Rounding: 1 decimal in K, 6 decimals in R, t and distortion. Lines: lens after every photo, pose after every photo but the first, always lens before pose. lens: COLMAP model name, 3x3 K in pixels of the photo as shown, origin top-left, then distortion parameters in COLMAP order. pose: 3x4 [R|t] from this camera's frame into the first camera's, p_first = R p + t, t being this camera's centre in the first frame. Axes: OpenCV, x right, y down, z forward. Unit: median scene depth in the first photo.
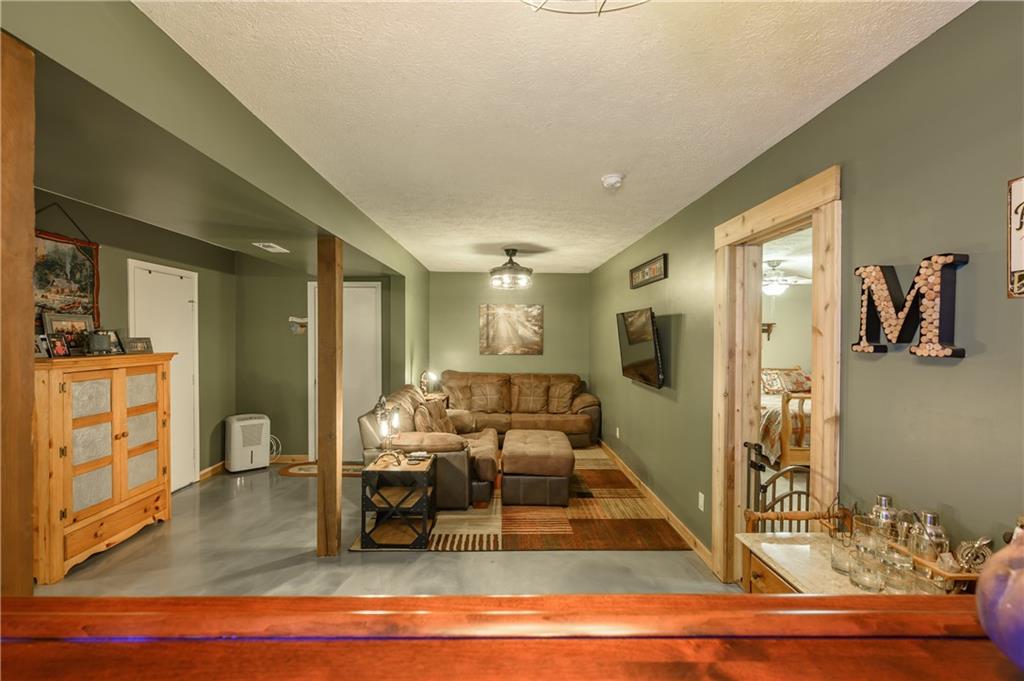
lens RADIAL K [[457.2, 0, 512.2], [0, 457.2, 342.1], [0, 0, 1]] dist [0.003582, 0.000112]
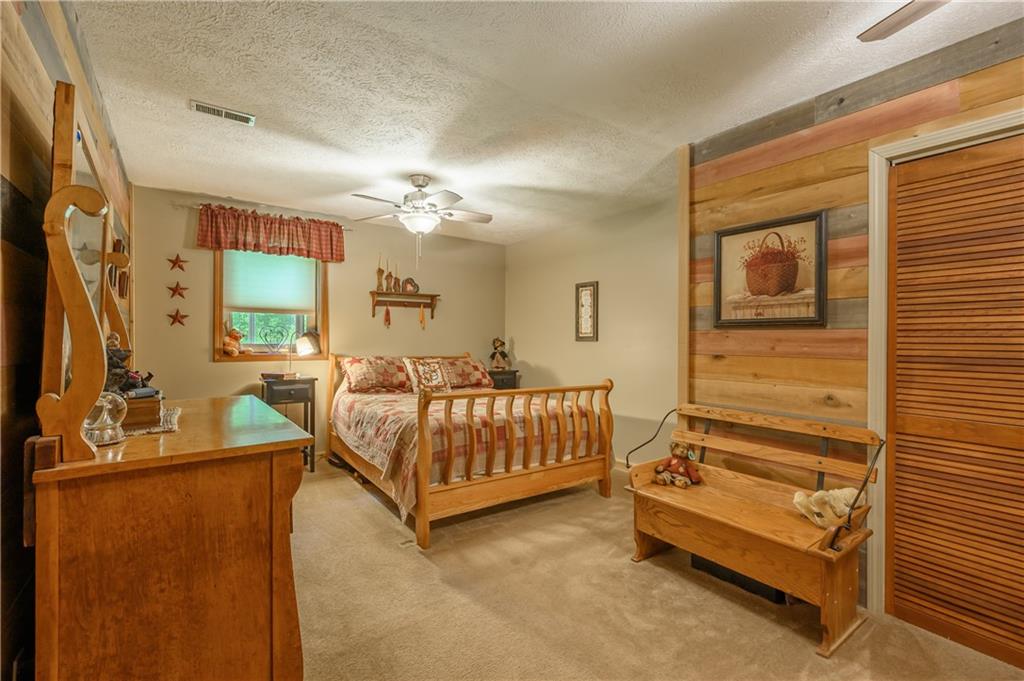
lens RADIAL K [[457.2, 0, 511.4], [0, 457.2, 338.1], [0, 0, 1]] dist [0.003582, 0.000112]
pose [[0.823658, 0.004091, 0.567072, 0.273461], [0.003703, 0.999914, -0.012591, 0.040619], [-0.567074, 0.012470, 0.823572, 0.356935]]
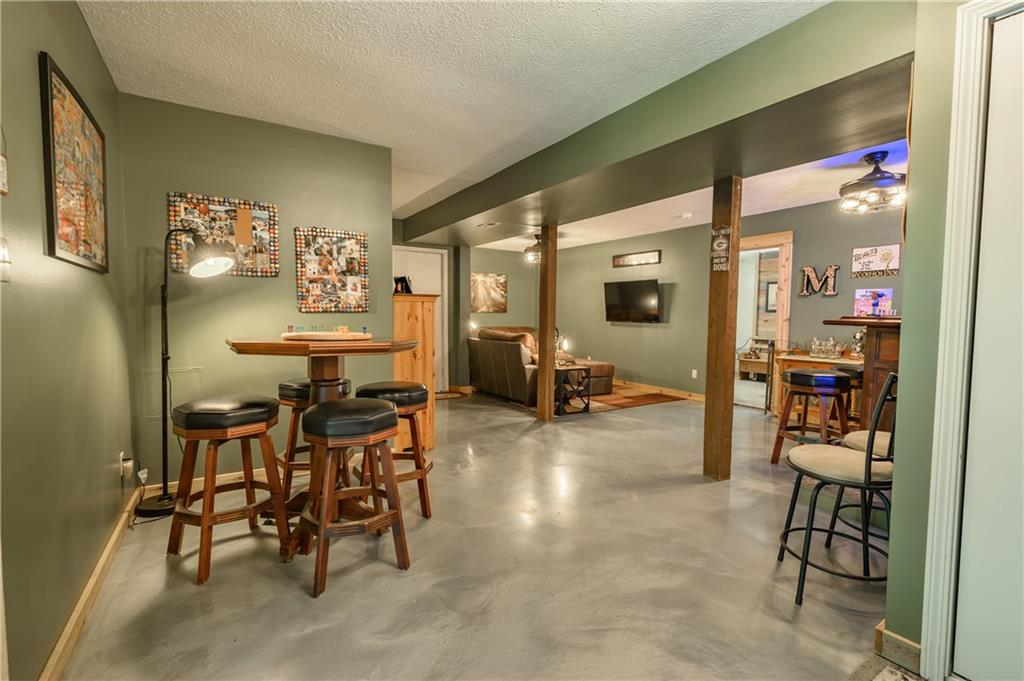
lens RADIAL K [[457.2, 0, 513.1], [0, 457.2, 340.9], [0, 0, 1]] dist [0.003582, 0.000112]
pose [[0.864405, -0.025925, 0.502128, -0.610089], [-0.000347, 0.998639, 0.052157, 0.042058], [-0.502797, -0.045258, 0.863219, -0.169438]]
